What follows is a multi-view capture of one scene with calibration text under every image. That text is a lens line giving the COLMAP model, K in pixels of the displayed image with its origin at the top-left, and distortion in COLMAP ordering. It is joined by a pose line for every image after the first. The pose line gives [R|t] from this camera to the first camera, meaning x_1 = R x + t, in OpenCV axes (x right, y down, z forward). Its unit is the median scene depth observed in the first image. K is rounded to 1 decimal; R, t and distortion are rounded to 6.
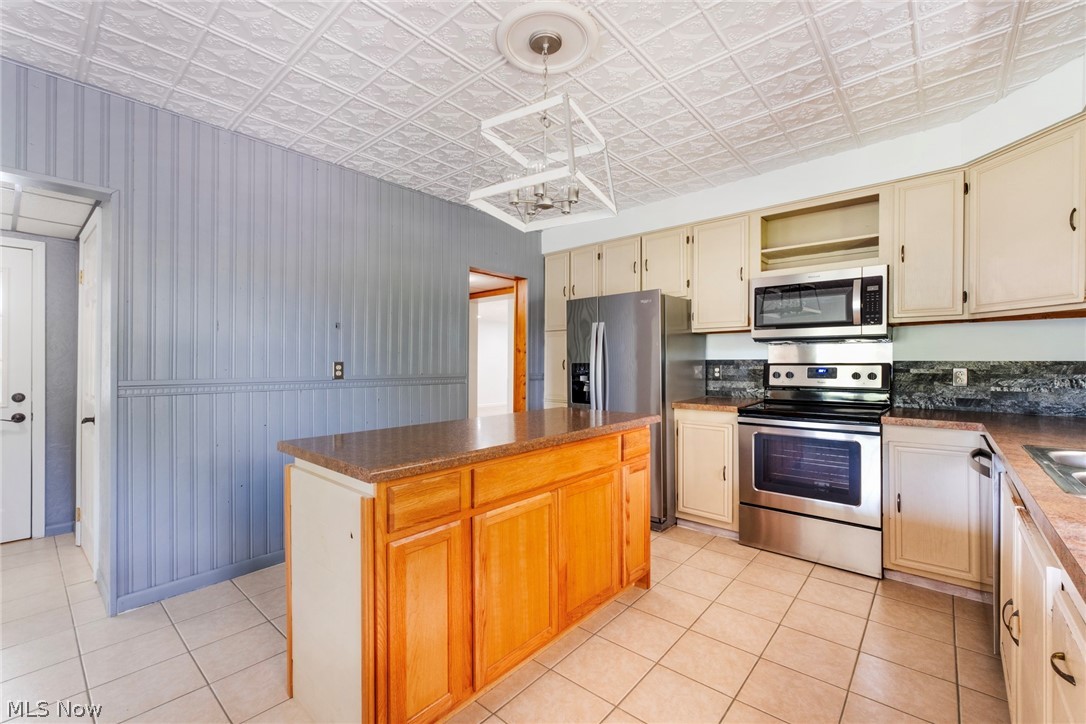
lens RADIAL K [[462.5, 0, 544.2], [0, 462.5, 367.0], [0, 0, 1]] dist [-0.003542, 0.000958]
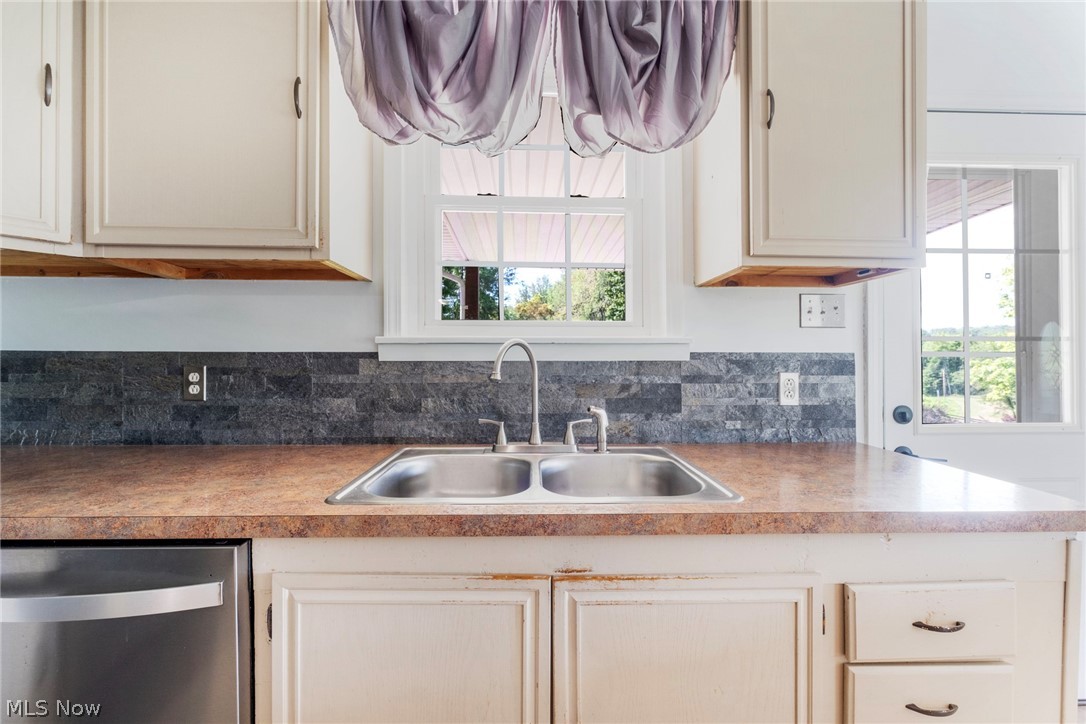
lens RADIAL K [[462.5, 0, 543.1], [0, 462.5, 364.0], [0, 0, 1]] dist [-0.003542, 0.000958]
pose [[-0.678093, -0.005386, 0.734956, 0.255383], [-0.000261, 0.999975, 0.007088, 0.000989], [-0.734976, 0.004615, -0.678078, 0.656105]]
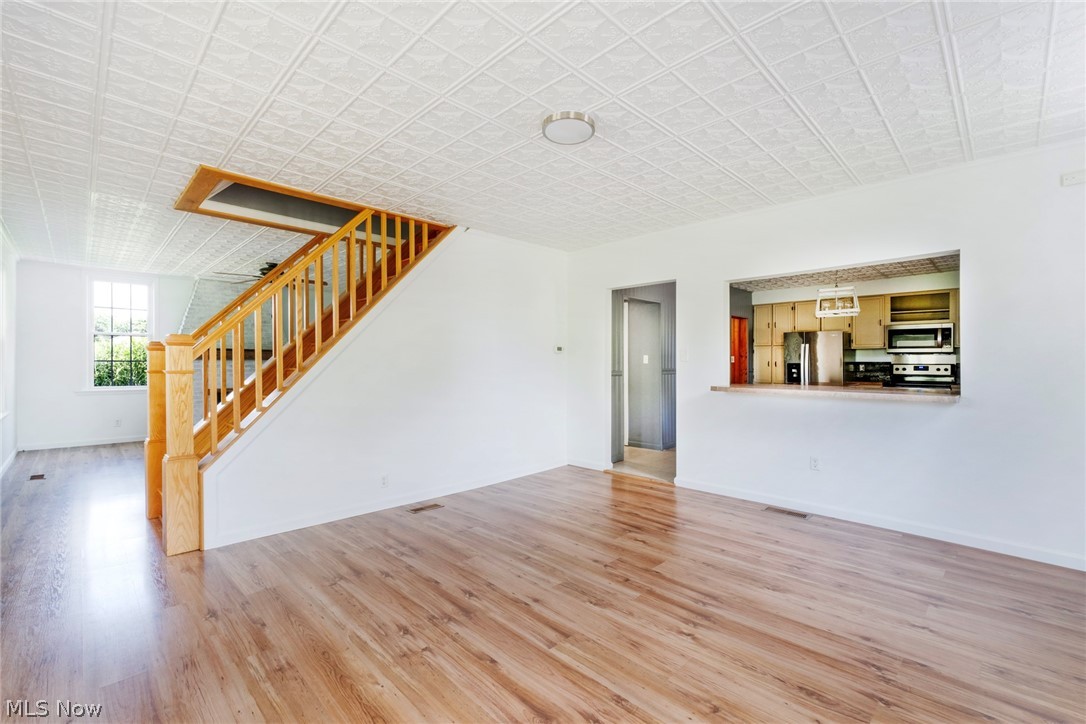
lens RADIAL K [[462.5, 0, 536.4], [0, 462.5, 356.9], [0, 0, 1]] dist [-0.003542, 0.000958]
pose [[0.997044, 0.004377, -0.076702, -1.146279], [-0.005854, 0.999802, -0.019042, 0.012172], [0.076603, 0.019435, 0.996872, -1.445184]]
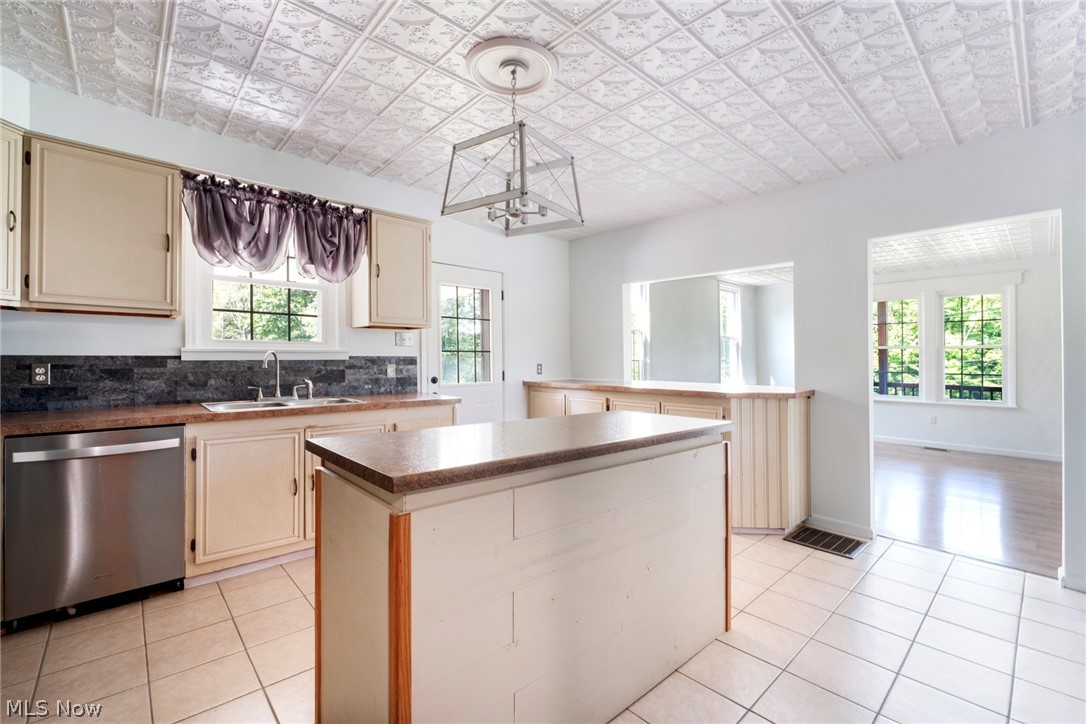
lens RADIAL K [[462.5, 0, 545.6], [0, 462.5, 354.4], [0, 0, 1]] dist [-0.003542, 0.000958]
pose [[-0.993527, 0.001514, 0.113588, -0.125734], [0.000731, 0.999976, -0.006943, -0.003889], [-0.113595, -0.006815, -0.993504, 1.329663]]
